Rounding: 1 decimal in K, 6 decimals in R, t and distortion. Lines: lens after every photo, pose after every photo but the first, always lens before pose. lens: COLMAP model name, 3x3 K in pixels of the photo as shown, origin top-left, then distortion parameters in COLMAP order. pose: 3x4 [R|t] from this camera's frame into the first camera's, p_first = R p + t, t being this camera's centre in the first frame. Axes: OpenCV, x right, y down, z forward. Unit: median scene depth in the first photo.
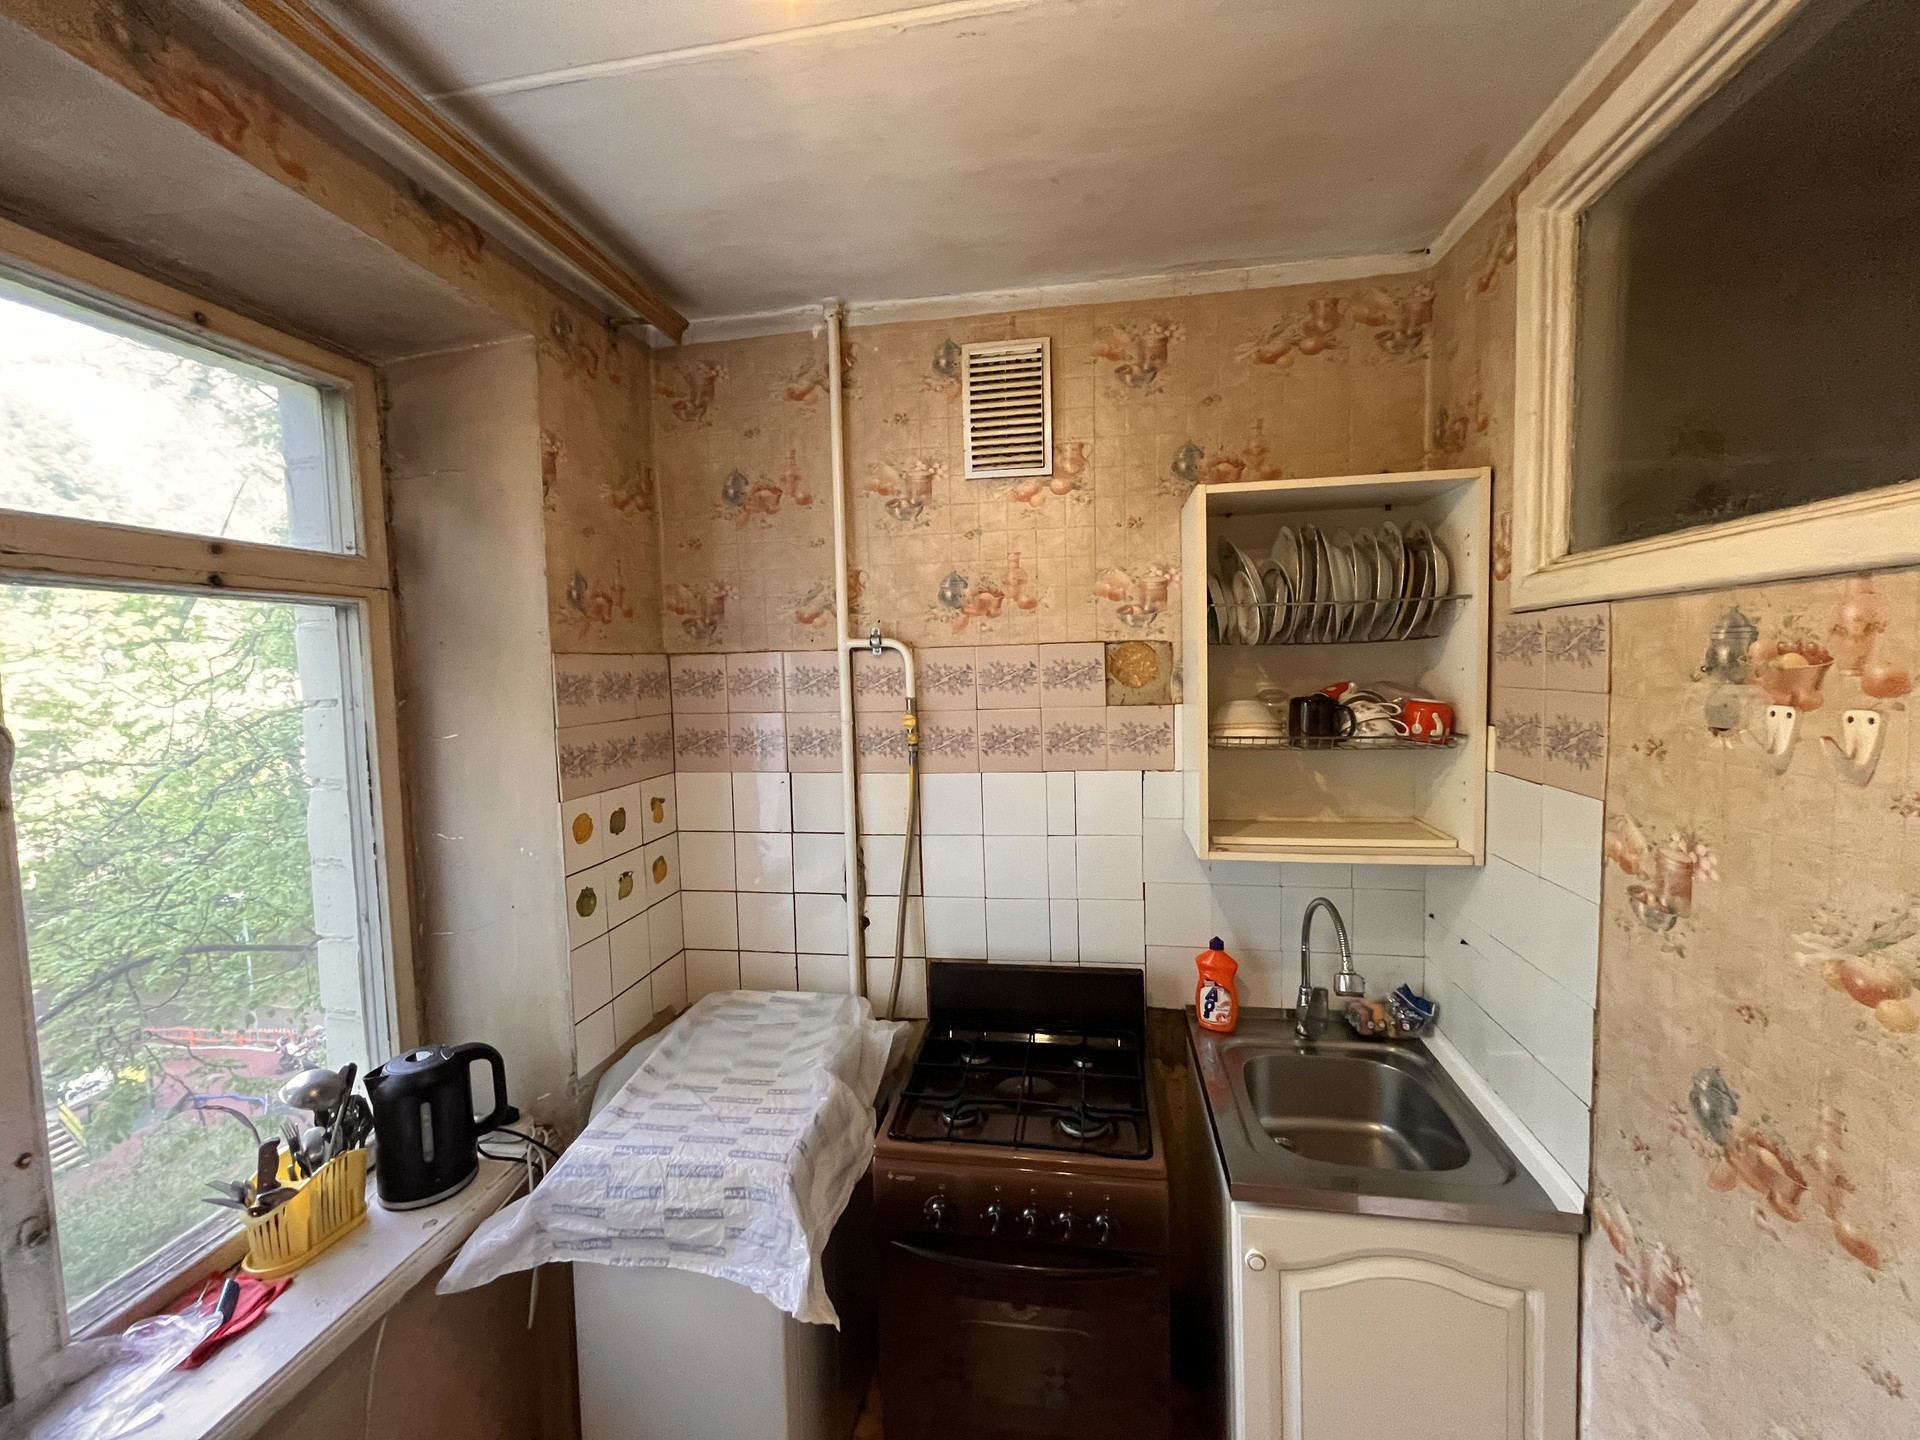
lens RADIAL K [[772.1, 0, 954.5], [0, 772.1, 710.9], [0, 0, 1]] dist [-0.004376, -0.000287]
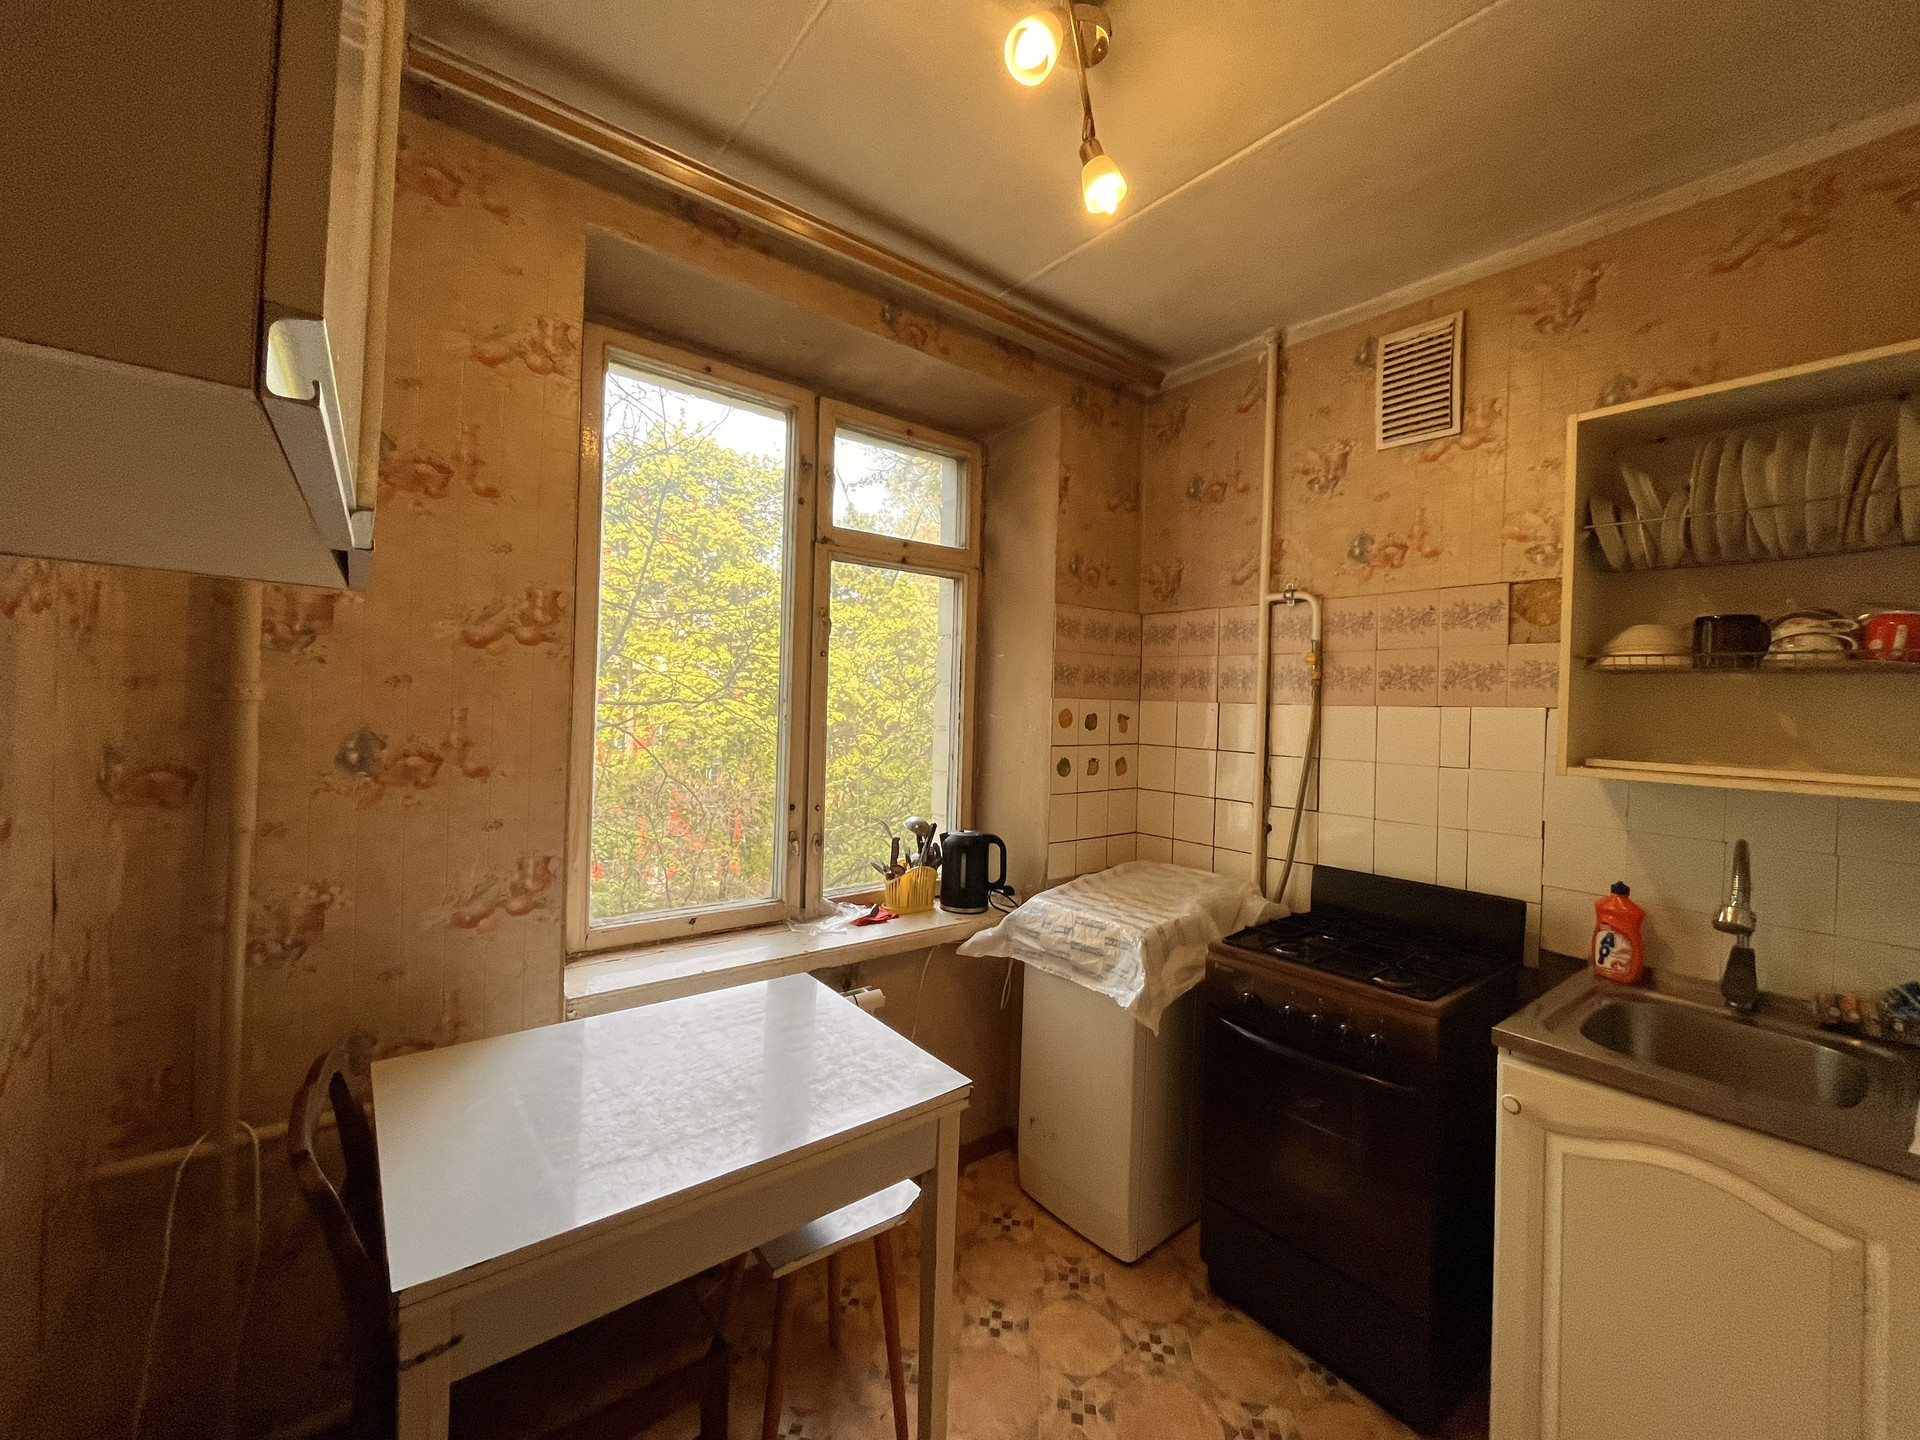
lens RADIAL K [[772.1, 0, 954.5], [0, 772.1, 710.9], [0, 0, 1]] dist [-0.004376, -0.000287]
pose [[0.741890, 0.053572, -0.668378, 0.351857], [-0.087222, 0.996044, -0.016979, 0.170673], [0.664824, 0.070894, 0.743628, -0.266293]]
